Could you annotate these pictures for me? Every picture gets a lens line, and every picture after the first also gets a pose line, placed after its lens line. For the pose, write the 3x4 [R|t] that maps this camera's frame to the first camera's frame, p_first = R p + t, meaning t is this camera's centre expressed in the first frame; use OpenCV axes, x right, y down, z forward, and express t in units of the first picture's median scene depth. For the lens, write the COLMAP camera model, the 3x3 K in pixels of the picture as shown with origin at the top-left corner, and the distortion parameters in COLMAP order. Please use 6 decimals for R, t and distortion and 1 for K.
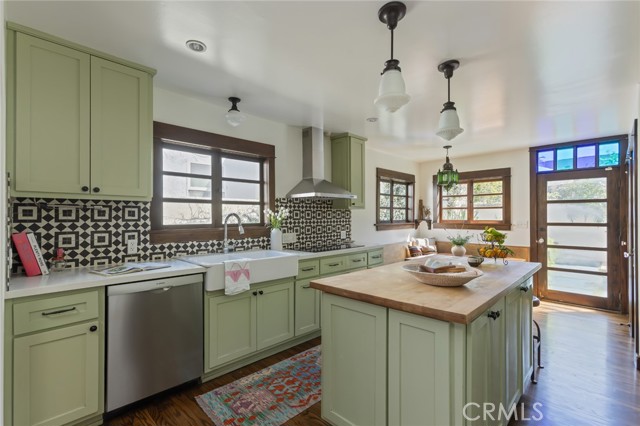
lens RADIAL K [[290.7, 0, 314.6], [0, 290.7, 213.8], [0, 0, 1]] dist [-0.012561, 0.009727]
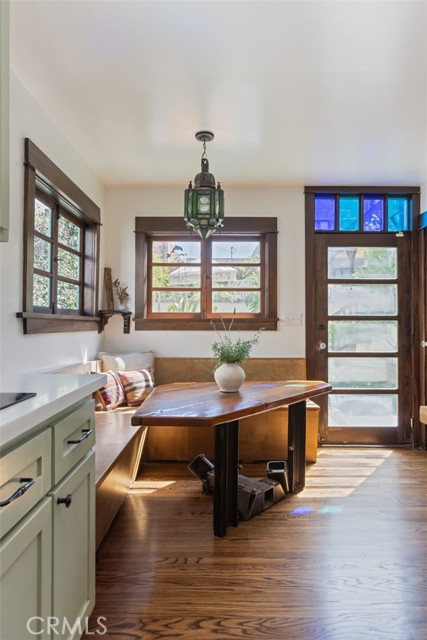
lens RADIAL K [[407.3, 0, 220.6], [0, 407.3, 322.9], [0, 0, 1]] dist [0.002194, -0.000666]
pose [[0.699574, 0.005127, 0.714542, 0.048694], [-0.009488, 0.999953, 0.002114, 0.047023], [-0.714497, -0.008259, 0.699590, 0.587463]]
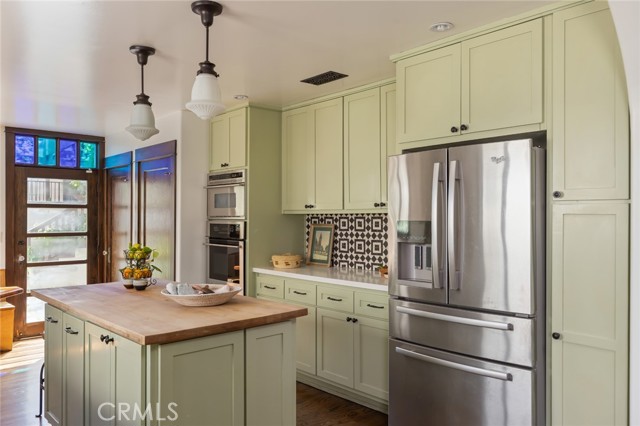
lens RADIAL K [[488.3, 0, 318.5], [0, 488.3, 210.5], [0, 0, 1]] dist [0.013701, -0.001369]
pose [[0.041387, 0.015222, 0.999027, -0.428555], [-0.007436, 0.999861, -0.014927, -0.015322], [-0.999116, -0.006811, 0.041494, 0.212986]]
